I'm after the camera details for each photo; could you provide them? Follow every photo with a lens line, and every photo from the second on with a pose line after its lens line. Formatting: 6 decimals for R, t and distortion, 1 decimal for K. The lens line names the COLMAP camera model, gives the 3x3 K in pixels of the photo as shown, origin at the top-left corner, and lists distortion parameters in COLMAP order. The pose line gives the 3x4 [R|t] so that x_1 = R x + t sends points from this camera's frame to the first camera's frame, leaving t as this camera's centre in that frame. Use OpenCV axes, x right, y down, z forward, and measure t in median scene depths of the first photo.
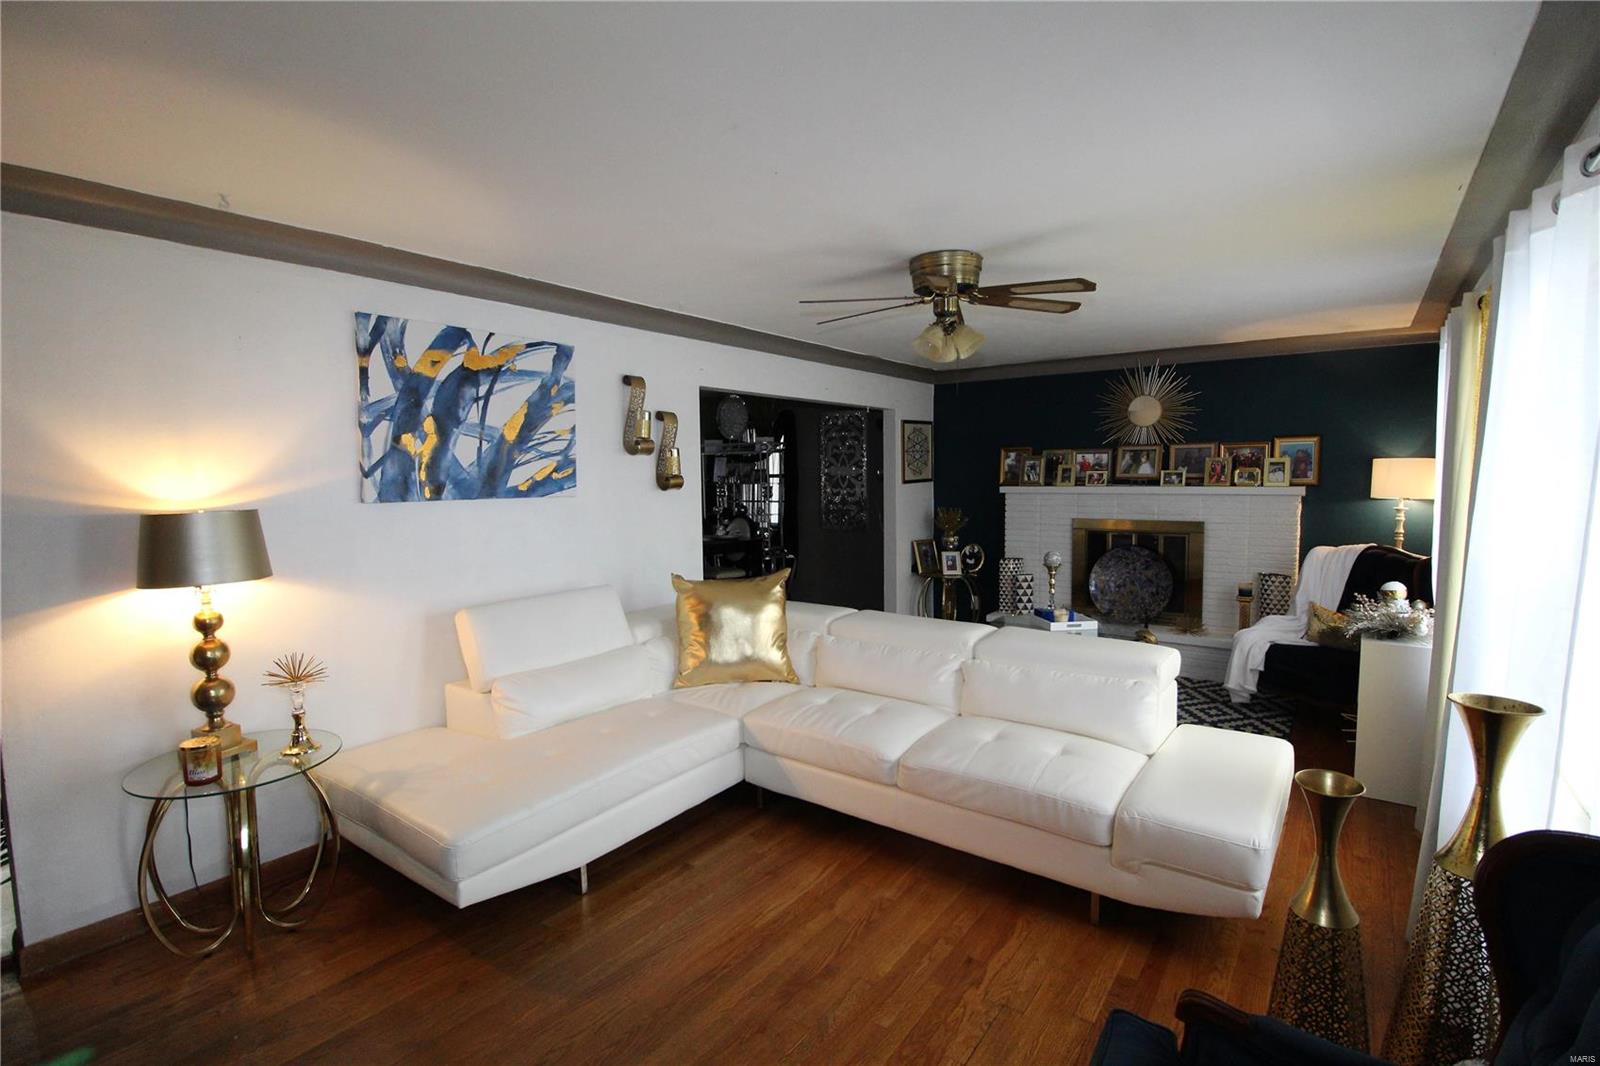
lens RADIAL K [[737.5, 0, 811.8], [0, 737.5, 536.7], [0, 0, 1]] dist [-0.016249, -0.001298]
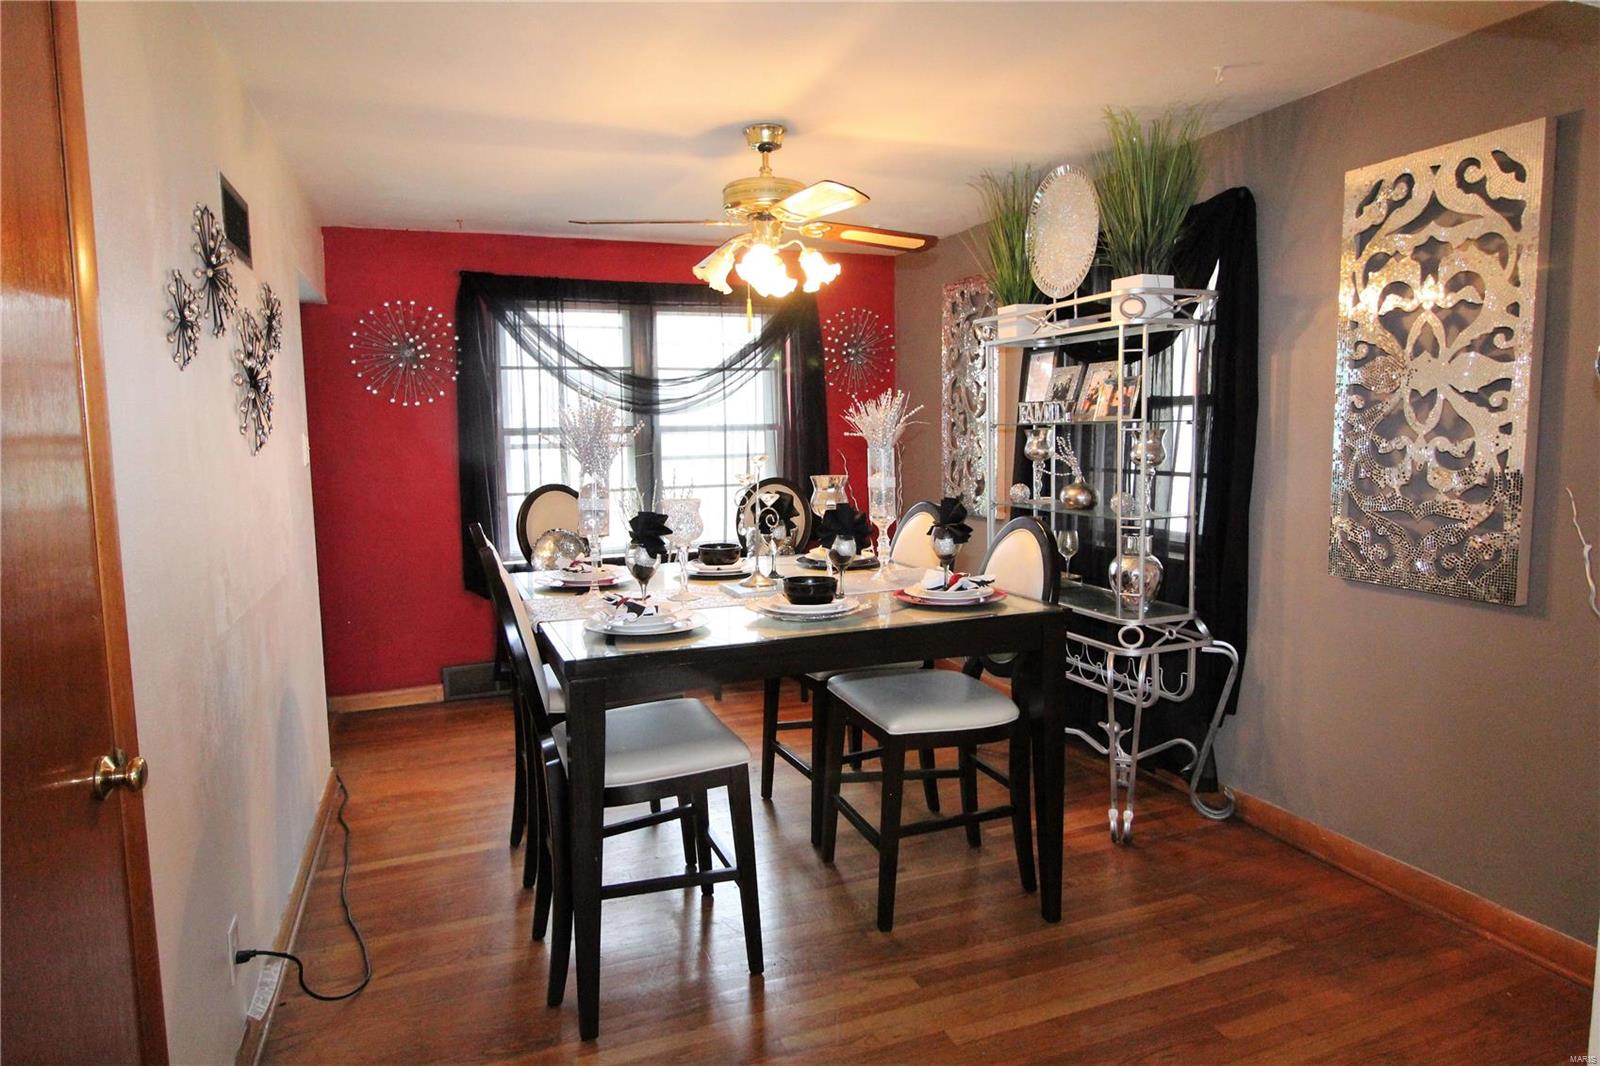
lens RADIAL K [[964.5, 0, 793.9], [0, 964.5, 533.1], [0, 0, 1]] dist [-0.002102, -0.000907]
pose [[0.848729, 0.055953, -0.525860, 0.044255], [-0.039107, 0.998305, 0.043103, -0.045563], [0.527380, -0.016018, 0.849478, 0.715569]]
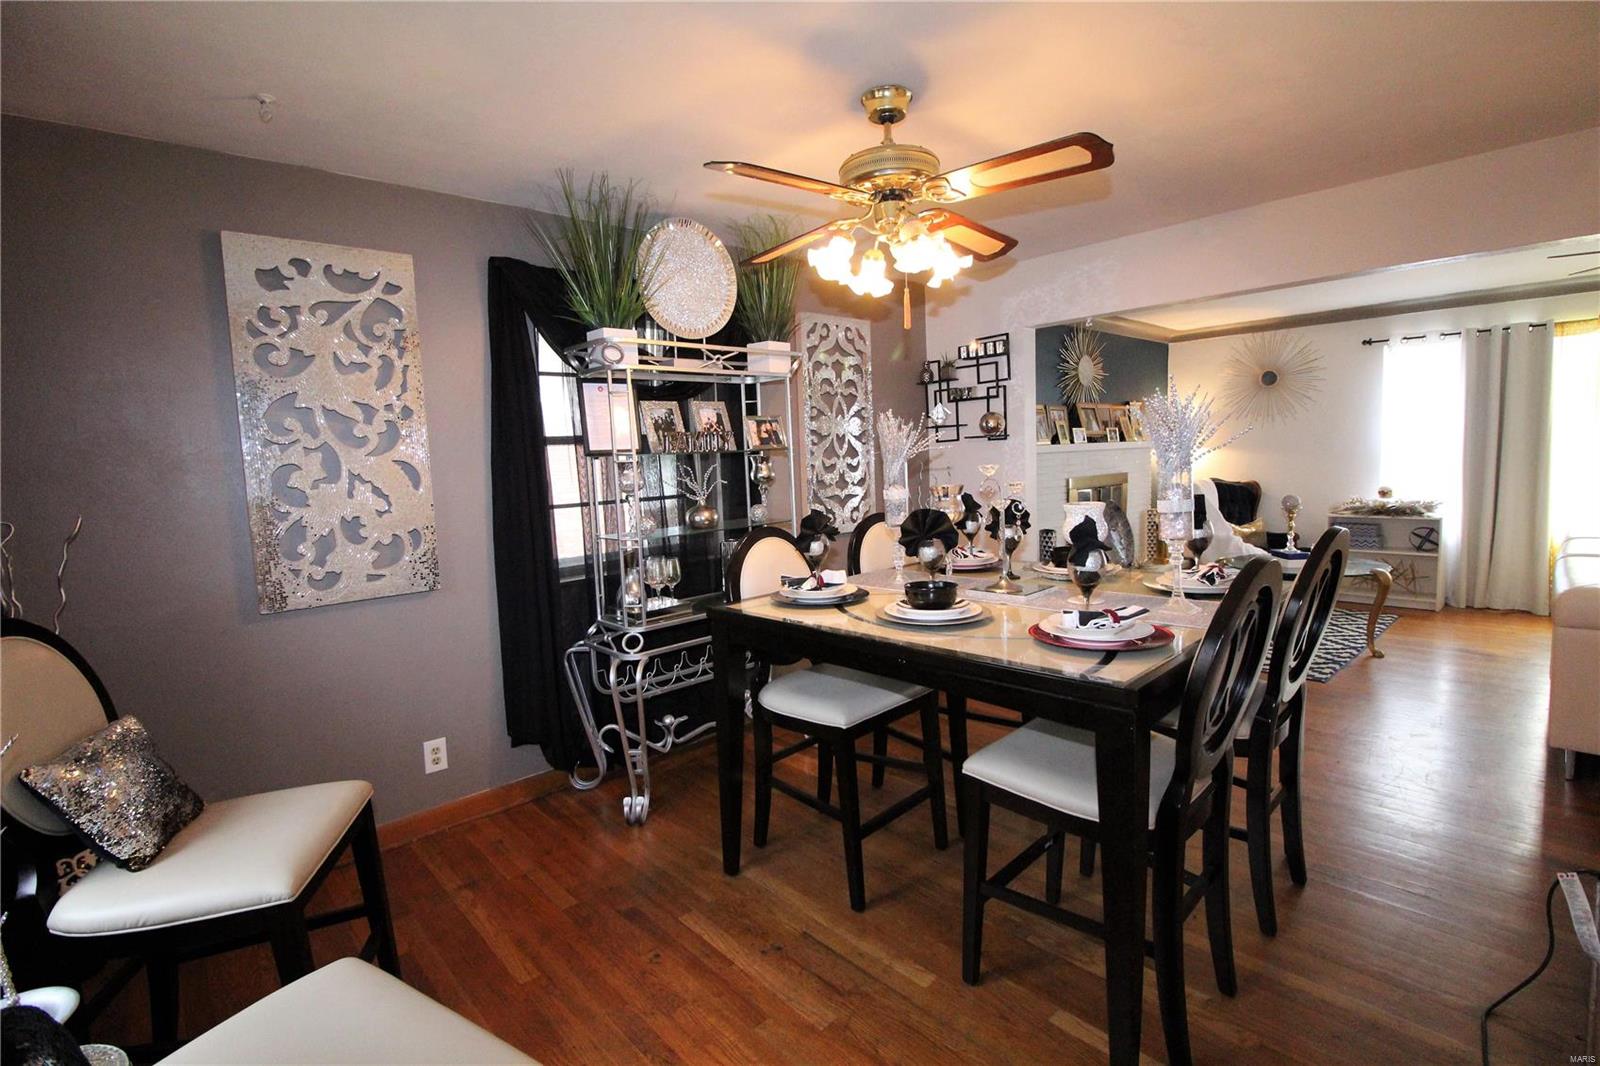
lens RADIAL K [[737.5, 0, 803.3], [0, 737.5, 534.7], [0, 0, 1]] dist [-0.016249, -0.001298]
pose [[0.196957, -0.102152, 0.975076, -0.631607], [0.120102, 0.989580, 0.079412, -0.069114], [-0.973028, 0.101468, 0.207173, 1.143716]]
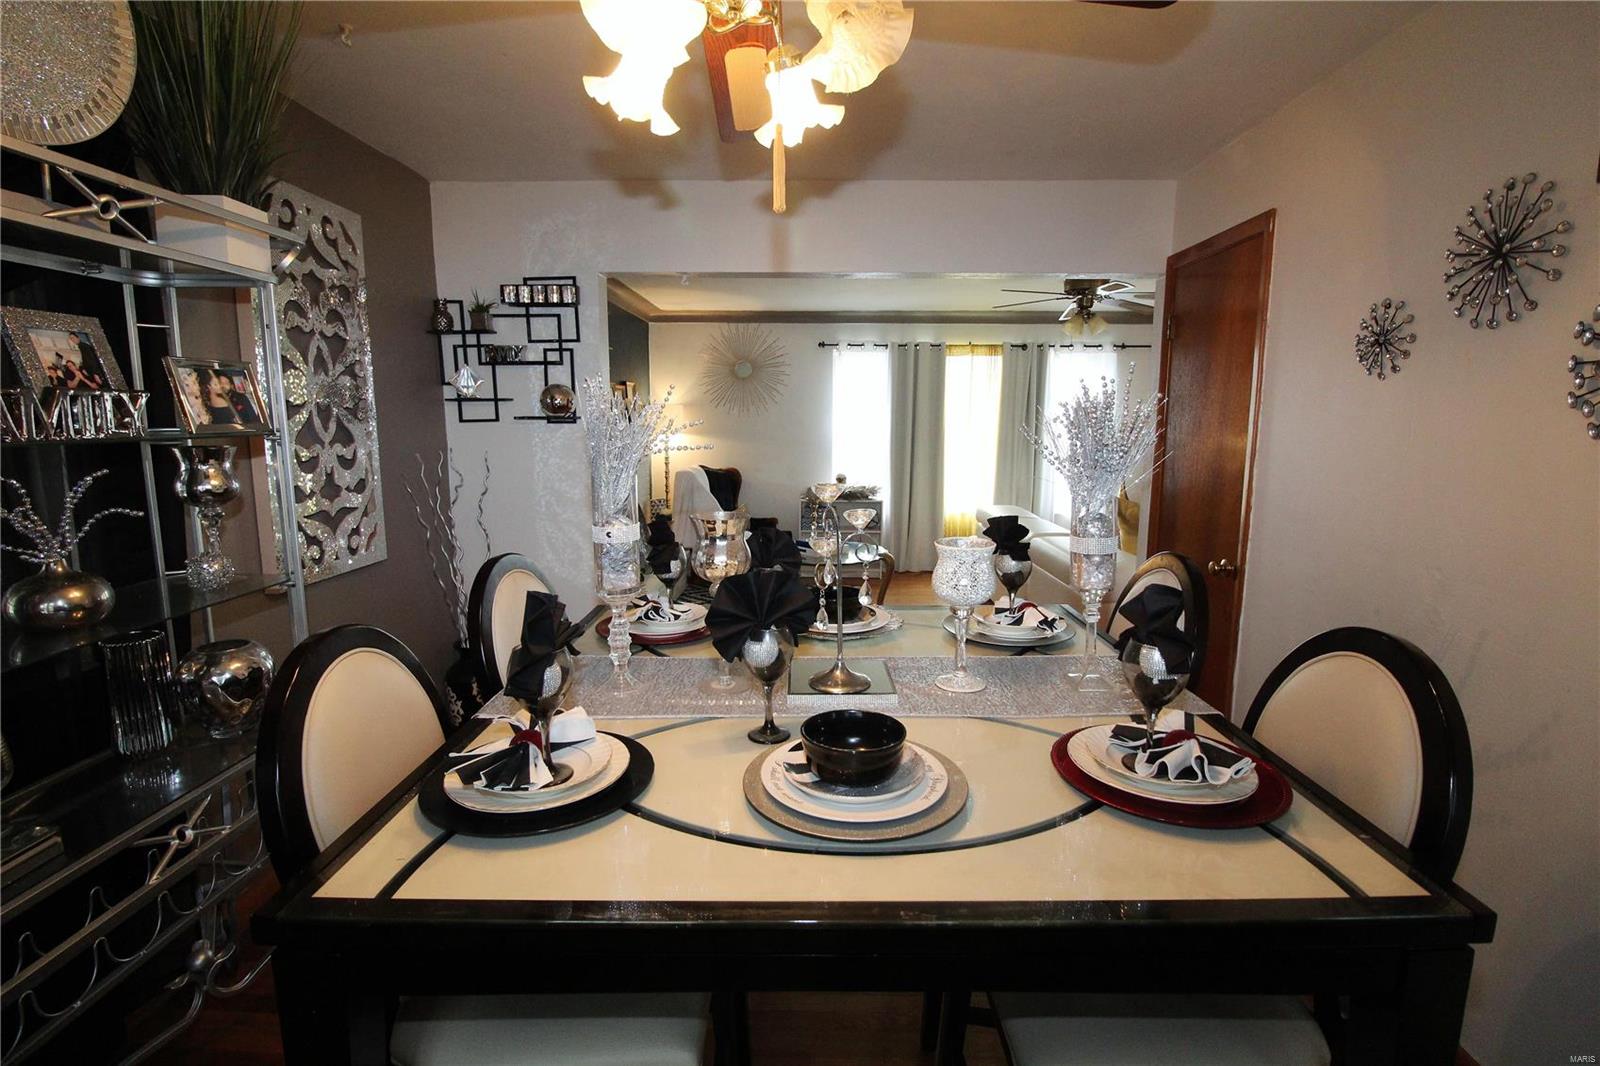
lens RADIAL K [[737.5, 0, 806.0], [0, 737.5, 530.2], [0, 0, 1]] dist [-0.016249, -0.001298]
pose [[-0.570997, -0.114498, 0.812928, -0.416132], [0.070440, 0.979741, 0.187470, -0.092166], [-0.817924, 0.164308, -0.551364, 1.258415]]
